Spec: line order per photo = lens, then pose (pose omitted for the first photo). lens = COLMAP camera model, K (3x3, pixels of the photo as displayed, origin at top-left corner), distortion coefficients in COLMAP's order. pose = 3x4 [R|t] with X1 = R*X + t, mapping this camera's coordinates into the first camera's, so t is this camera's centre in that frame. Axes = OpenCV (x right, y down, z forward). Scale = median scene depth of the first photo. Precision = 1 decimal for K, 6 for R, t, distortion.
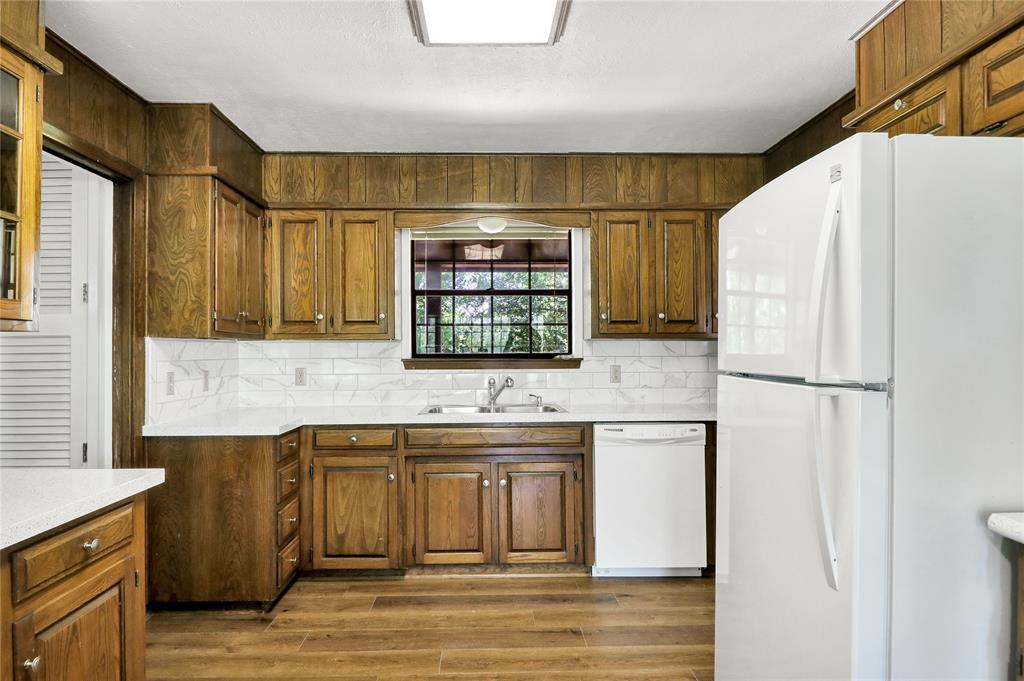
lens RADIAL K [[583.9, 0, 512.0], [0, 583.9, 340.5], [0, 0, 1]] dist [-0.000062, -0.000265]
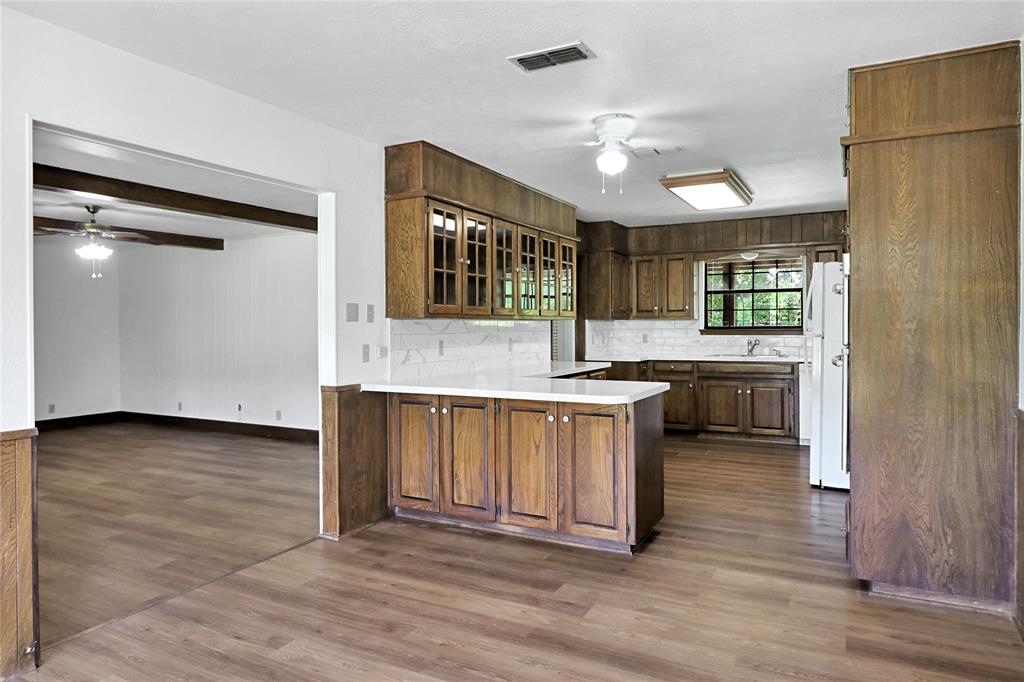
lens RADIAL K [[684.7, 0, 470.4], [0, 684.7, 339.4], [0, 0, 1]] dist [-0.000864, -0.004948]
pose [[0.847446, 0.009253, -0.530801, 0.384101], [0.012157, 0.999248, 0.036829, -0.027886], [0.530742, -0.037664, 0.846696, -1.342367]]
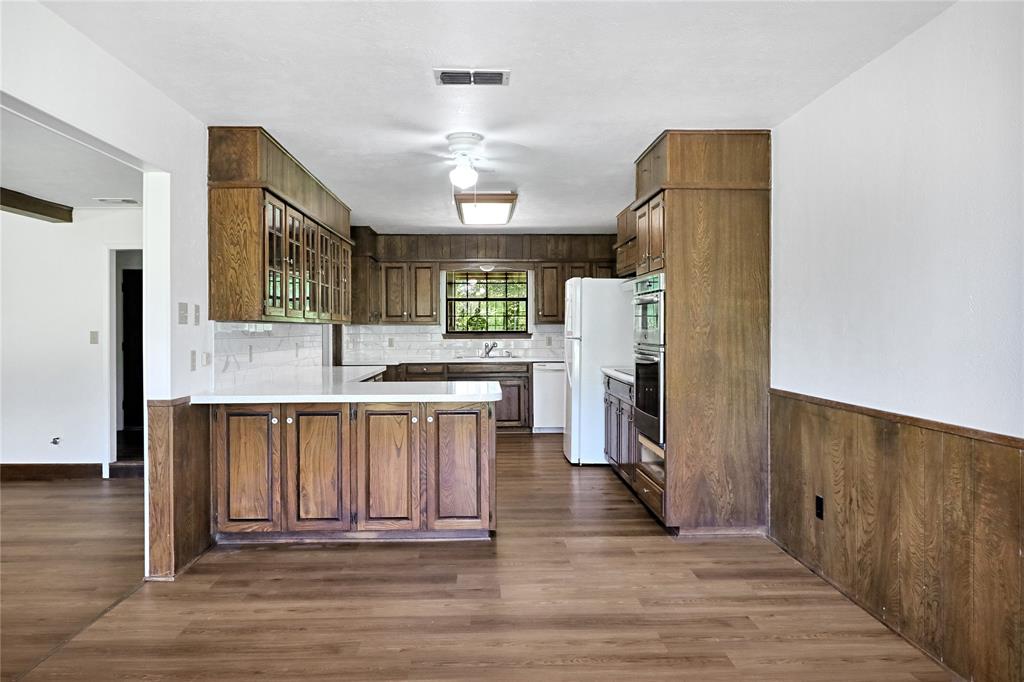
lens RADIAL K [[691.8, 0, 512.0], [0, 691.8, 341.0], [0, 0, 1]] dist [0.000292, -0.003800]
pose [[1.000000, 0.000030, 0.000563, 0.054825], [-0.000049, 0.999397, 0.034732, -0.028139], [-0.000561, -0.034732, 0.999397, -1.486309]]
